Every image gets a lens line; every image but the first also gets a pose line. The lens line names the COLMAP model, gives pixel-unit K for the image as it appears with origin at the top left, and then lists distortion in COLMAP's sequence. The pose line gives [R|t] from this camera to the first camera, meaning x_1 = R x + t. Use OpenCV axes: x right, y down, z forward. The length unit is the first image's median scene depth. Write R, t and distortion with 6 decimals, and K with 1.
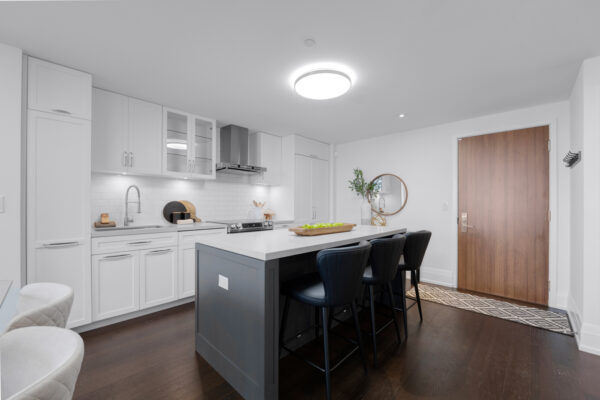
lens RADIAL K [[249.5, 0, 299.7], [0, 249.5, 203.6], [0, 0, 1]] dist [-0.008094, -0.000864]
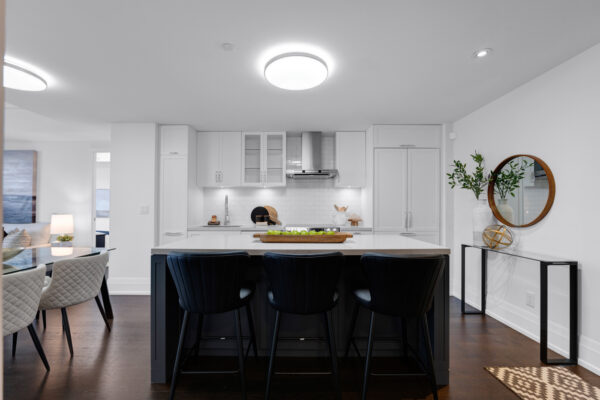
lens RADIAL K [[249.5, 0, 293.0], [0, 249.5, 208.2], [0, 0, 1]] dist [-0.008094, -0.000864]
pose [[0.684931, -0.002355, -0.728604, 0.491064], [0.003794, 0.999993, 0.000335, -0.000403], [0.728598, -0.002994, 0.684935, 0.279931]]
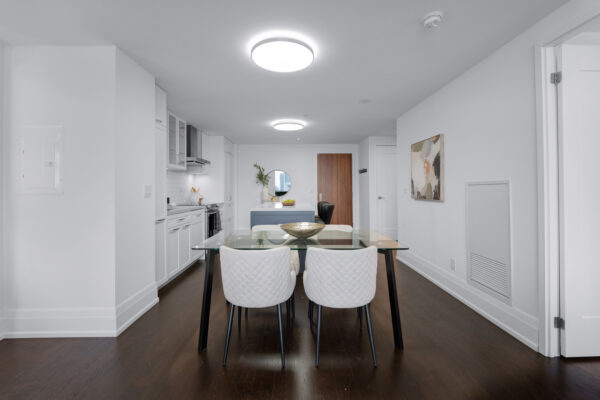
lens RADIAL K [[267.7, 0, 301.2], [0, 267.7, 187.3], [0, 0, 1]] dist [-0.007721, 0.000400]
pose [[0.705734, -0.000185, 0.708477, -0.878698], [0.006764, 0.999956, -0.006476, 0.000163], [-0.708444, 0.009363, 0.705704, -0.326837]]
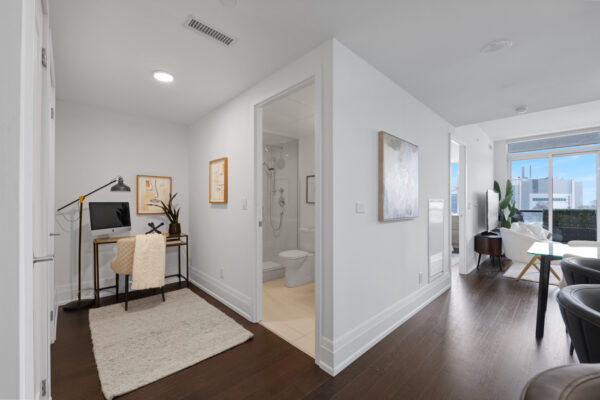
lens RADIAL K [[249.5, 0, 303.9], [0, 249.5, 202.9], [0, 0, 1]] dist [-0.008094, -0.000864]
pose [[-0.999332, -0.006353, 0.035978, 0.438573], [-0.006503, 0.999971, -0.004047, 0.000399], [-0.035952, -0.004279, -0.999344, 0.777657]]
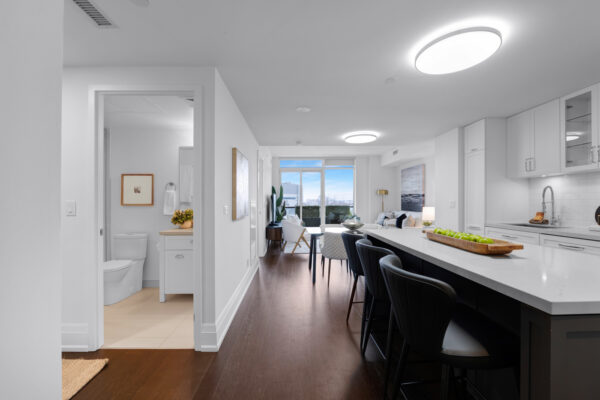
lens RADIAL K [[249.5, 0, 297.8], [0, 249.5, 202.4], [0, 0, 1]] dist [-0.008094, -0.000864]
pose [[-0.701505, 0.004449, -0.712650, 0.688307], [0.007179, 0.999974, -0.000824, -0.010005], [0.712628, -0.005695, -0.701519, 0.833528]]
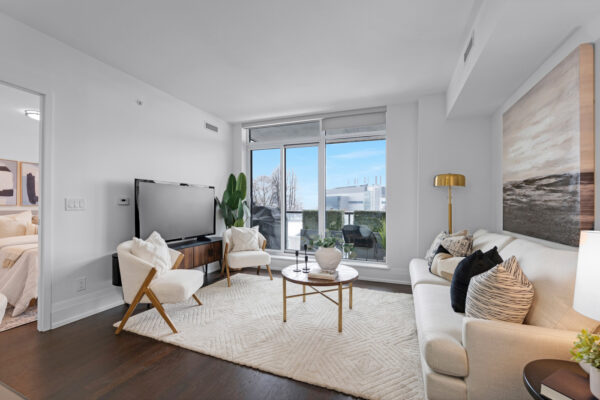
lens RADIAL K [[249.5, 0, 298.5], [0, 249.5, 197.2], [0, 0, 1]] dist [-0.008094, -0.000864]
pose [[-0.927776, -0.027638, -0.372112, -0.710170], [-0.015657, 0.999258, -0.035180, 0.000785], [0.372808, -0.026813, -0.927521, 0.392515]]
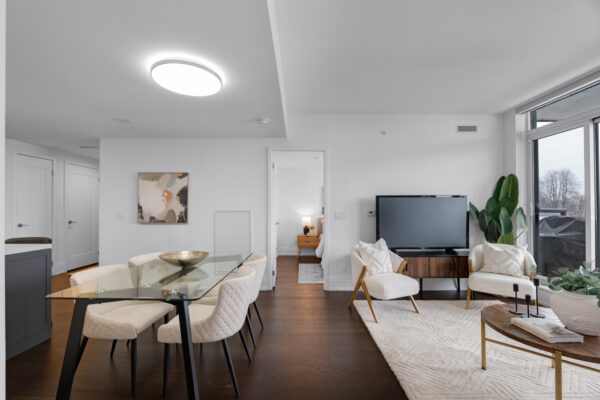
lens RADIAL K [[249.5, 0, 298.4], [0, 249.5, 206.1], [0, 0, 1]] dist [-0.008094, -0.000864]
pose [[-0.687221, 0.005665, 0.726426, -1.052753], [-0.003668, 0.999930, -0.011268, -0.023051], [-0.726439, -0.010408, -0.687152, 0.390931]]
